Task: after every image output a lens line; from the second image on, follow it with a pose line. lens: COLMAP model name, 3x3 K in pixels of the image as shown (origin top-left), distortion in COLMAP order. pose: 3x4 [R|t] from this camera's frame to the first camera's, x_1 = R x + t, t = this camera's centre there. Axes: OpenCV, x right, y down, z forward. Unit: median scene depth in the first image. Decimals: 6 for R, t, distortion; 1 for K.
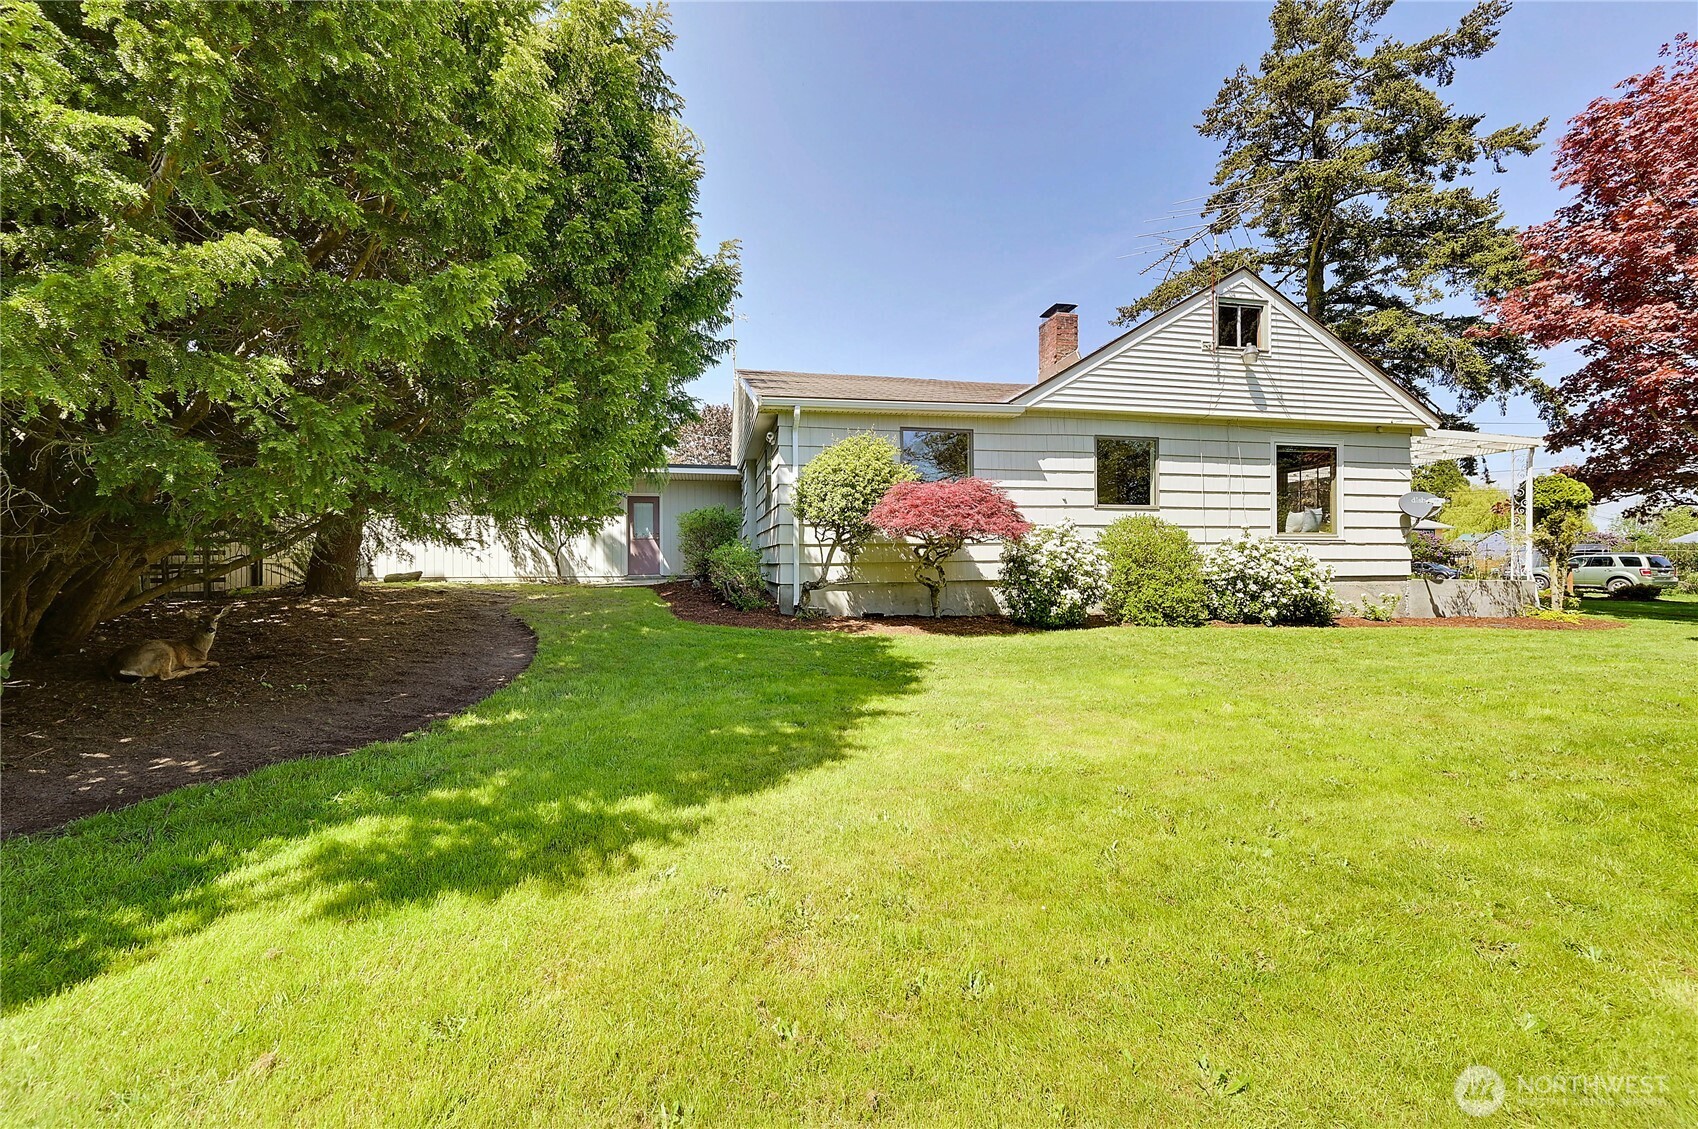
lens RADIAL K [[686.2, 0, 849.0], [0, 686.2, 564.5], [0, 0, 1]] dist [0.001409, 0.000256]
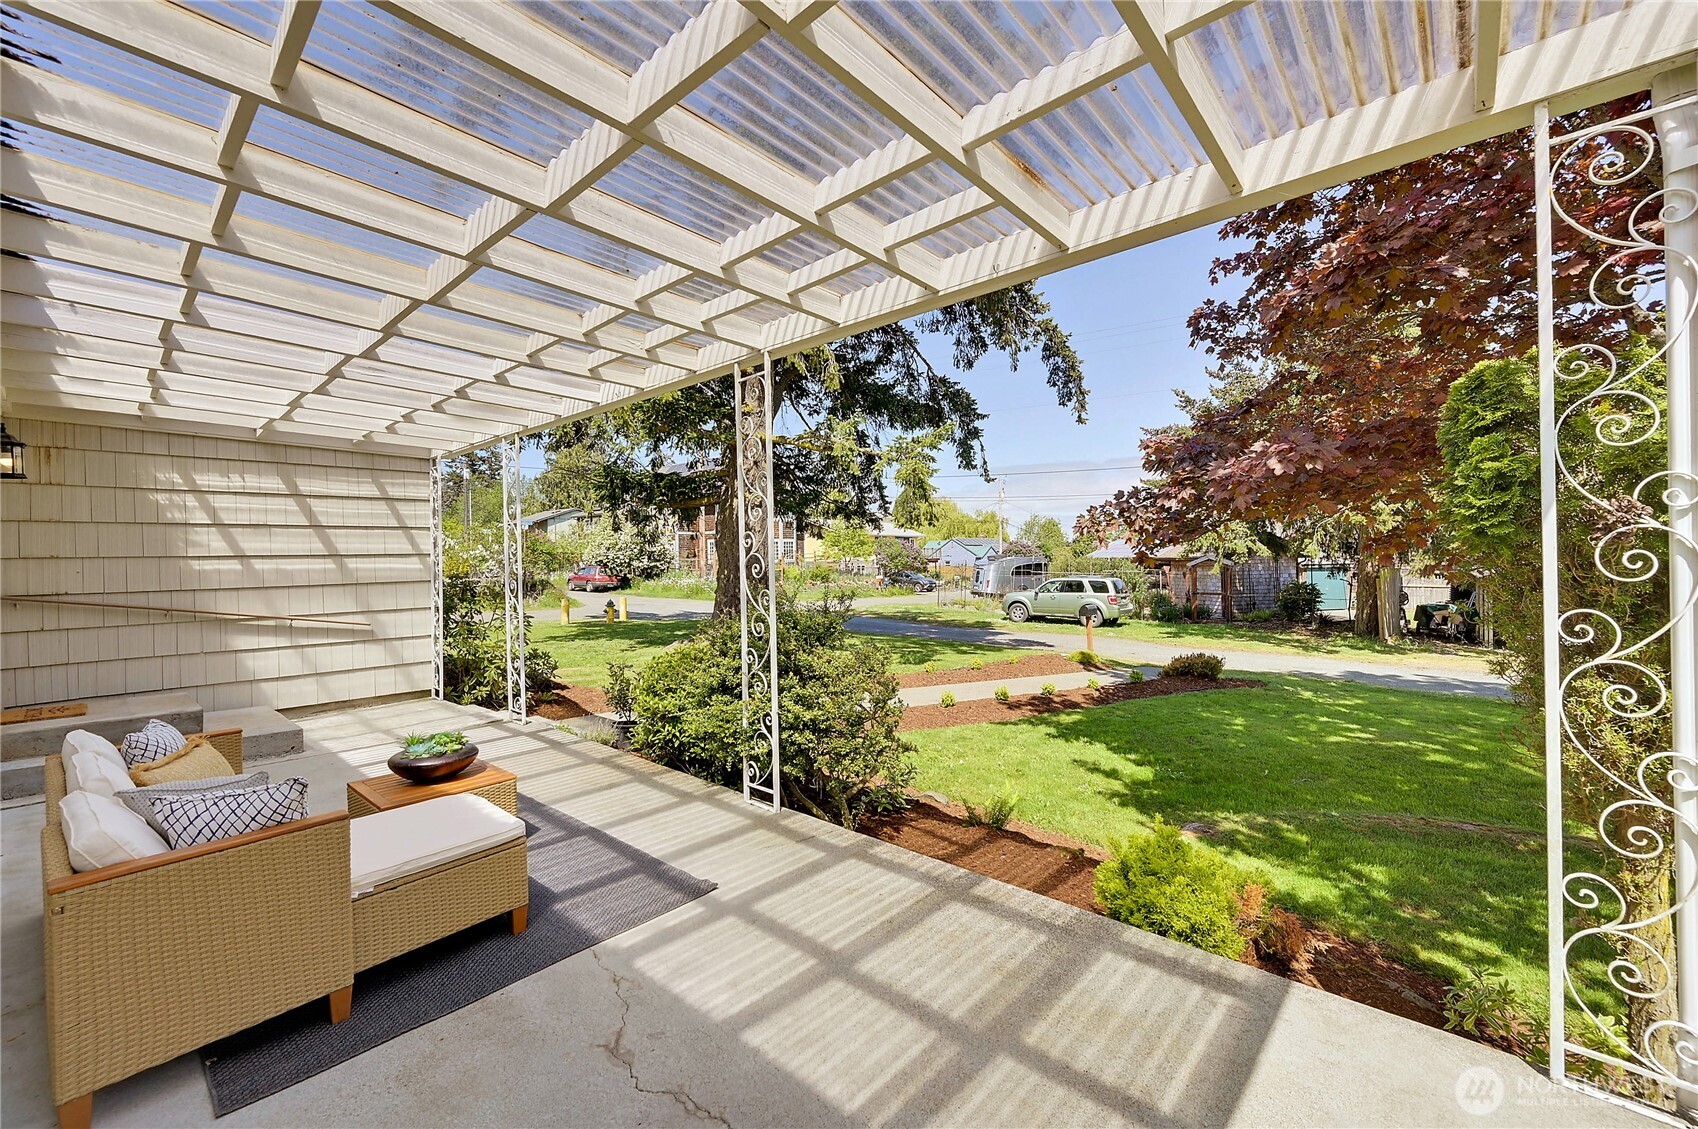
lens RADIAL K [[686.2, 0, 849.0], [0, 686.2, 564.5], [0, 0, 1]] dist [0.001409, 0.000256]
pose [[0.813428, -0.007103, 0.581623, 0.401595], [0.006374, 0.999974, 0.003298, -0.036891], [-0.581631, 0.001024, 0.813452, 0.498963]]
